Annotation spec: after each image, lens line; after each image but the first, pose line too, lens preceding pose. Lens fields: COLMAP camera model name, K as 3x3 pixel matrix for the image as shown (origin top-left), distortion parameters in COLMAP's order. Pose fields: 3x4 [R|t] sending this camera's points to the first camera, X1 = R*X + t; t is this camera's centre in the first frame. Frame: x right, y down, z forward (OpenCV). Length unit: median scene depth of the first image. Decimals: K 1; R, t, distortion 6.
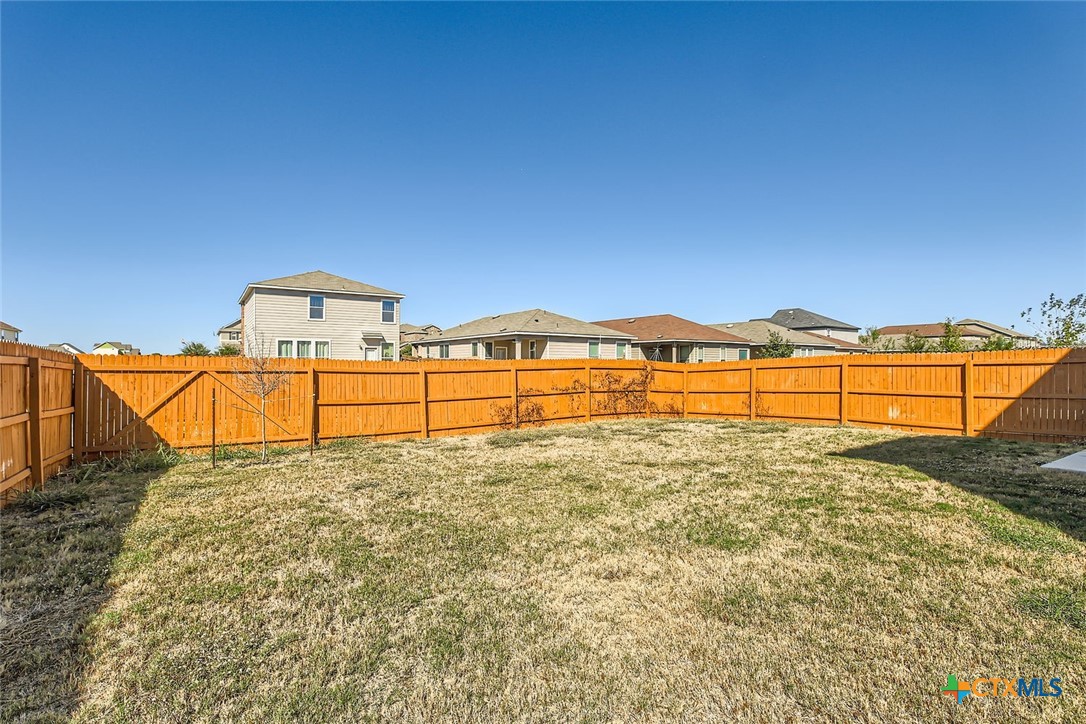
lens RADIAL K [[490.4, 0, 553.2], [0, 490.4, 364.2], [0, 0, 1]] dist [-0.001431, -0.000048]
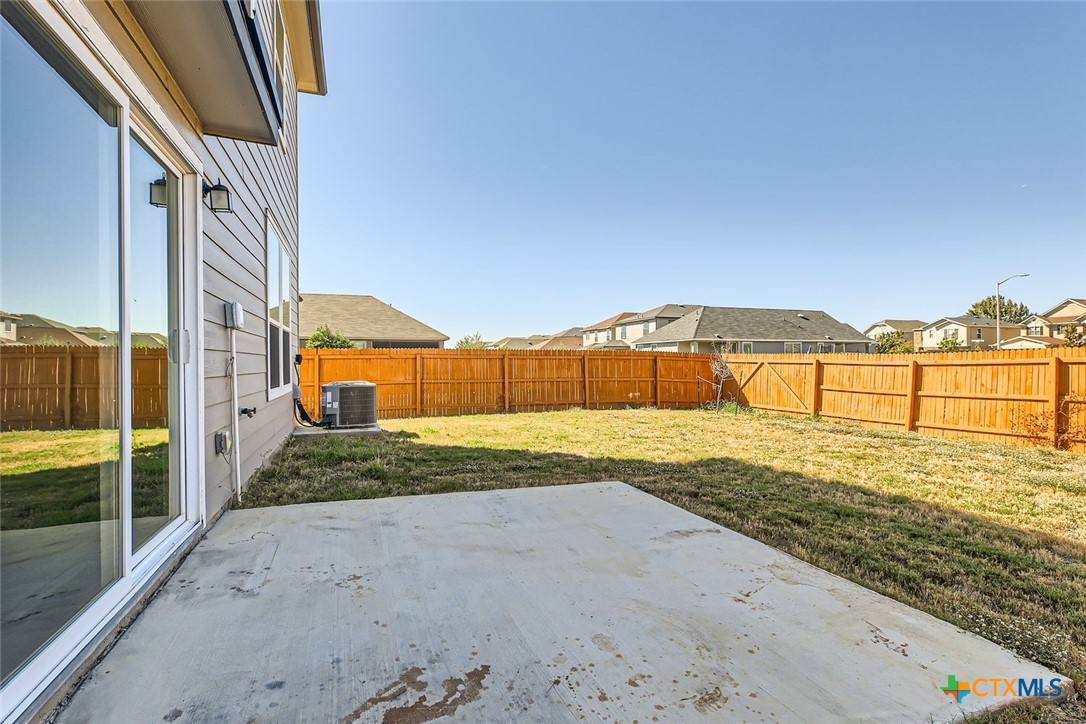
lens RADIAL K [[490.4, 0, 539.8], [0, 490.4, 359.4], [0, 0, 1]] dist [-0.001431, -0.000048]
pose [[-0.187086, -0.004139, -0.982335, 0.553199], [0.004430, 0.999977, -0.005057, 0.004857], [0.982334, -0.005298, -0.187063, 0.307204]]
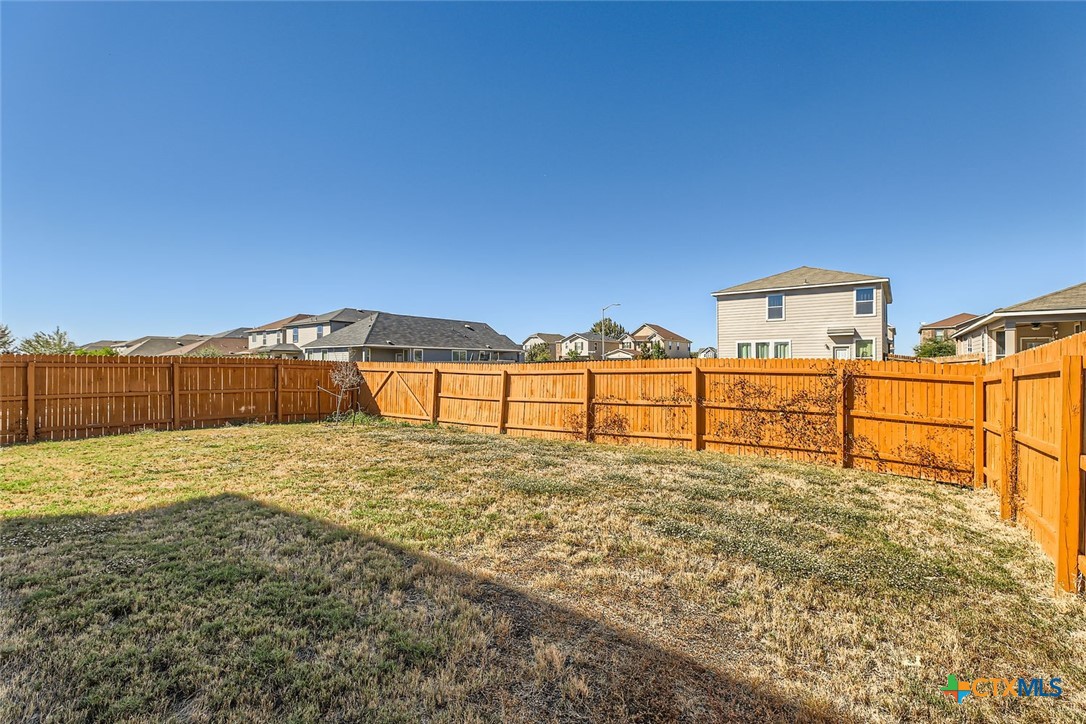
lens RADIAL K [[490.4, 0, 519.2], [0, 490.4, 359.2], [0, 0, 1]] dist [-0.001431, -0.000048]
pose [[0.371581, -0.013711, -0.928299, 0.516261], [0.001120, 0.999897, -0.014321, -0.000505], [0.928400, 0.004282, 0.371558, 0.418618]]
